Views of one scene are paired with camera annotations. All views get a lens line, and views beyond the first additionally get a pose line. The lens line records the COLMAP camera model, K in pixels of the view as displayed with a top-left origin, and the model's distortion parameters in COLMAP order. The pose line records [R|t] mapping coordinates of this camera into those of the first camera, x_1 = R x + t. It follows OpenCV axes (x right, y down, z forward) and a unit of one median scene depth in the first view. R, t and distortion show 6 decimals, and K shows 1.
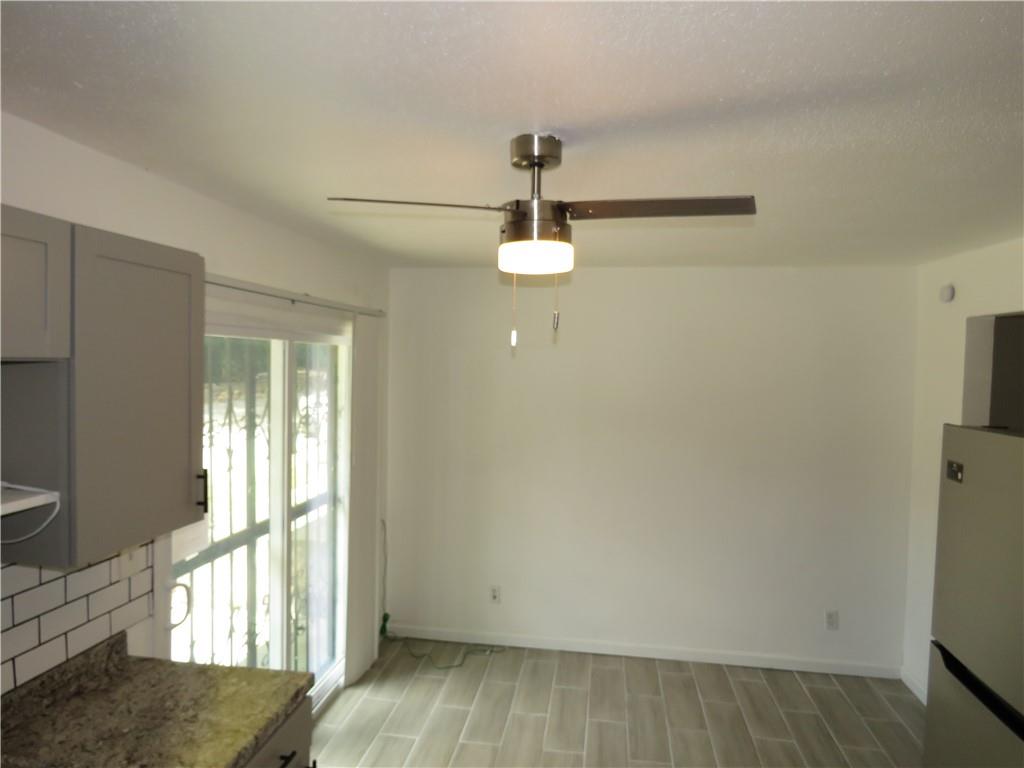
lens RADIAL K [[647.8, 0, 512.0], [0, 647.8, 384.0], [0, 0, 1]] dist [0.024854, -0.004876]
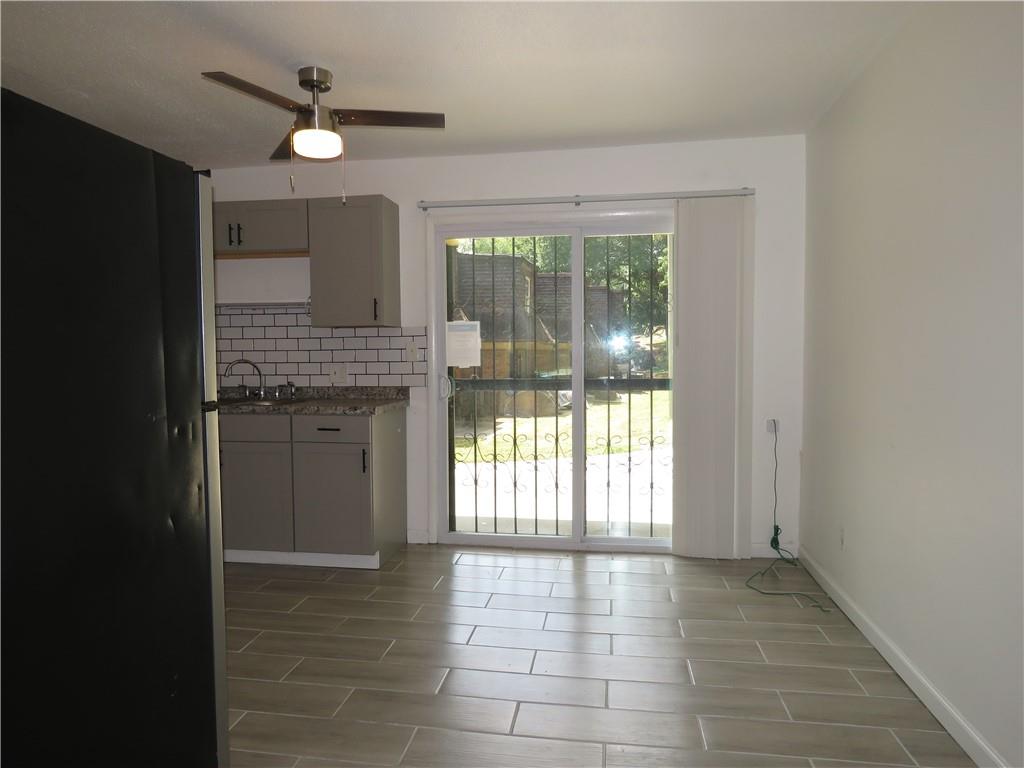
lens RADIAL K [[647.8, 0, 512.0], [0, 647.8, 384.0], [0, 0, 1]] dist [0.024854, -0.004876]
pose [[-0.003116, 0.022907, -0.999733, 0.839727], [-0.029470, 0.999301, 0.022989, 0.179380], [0.999561, 0.029533, -0.002439, 0.766497]]
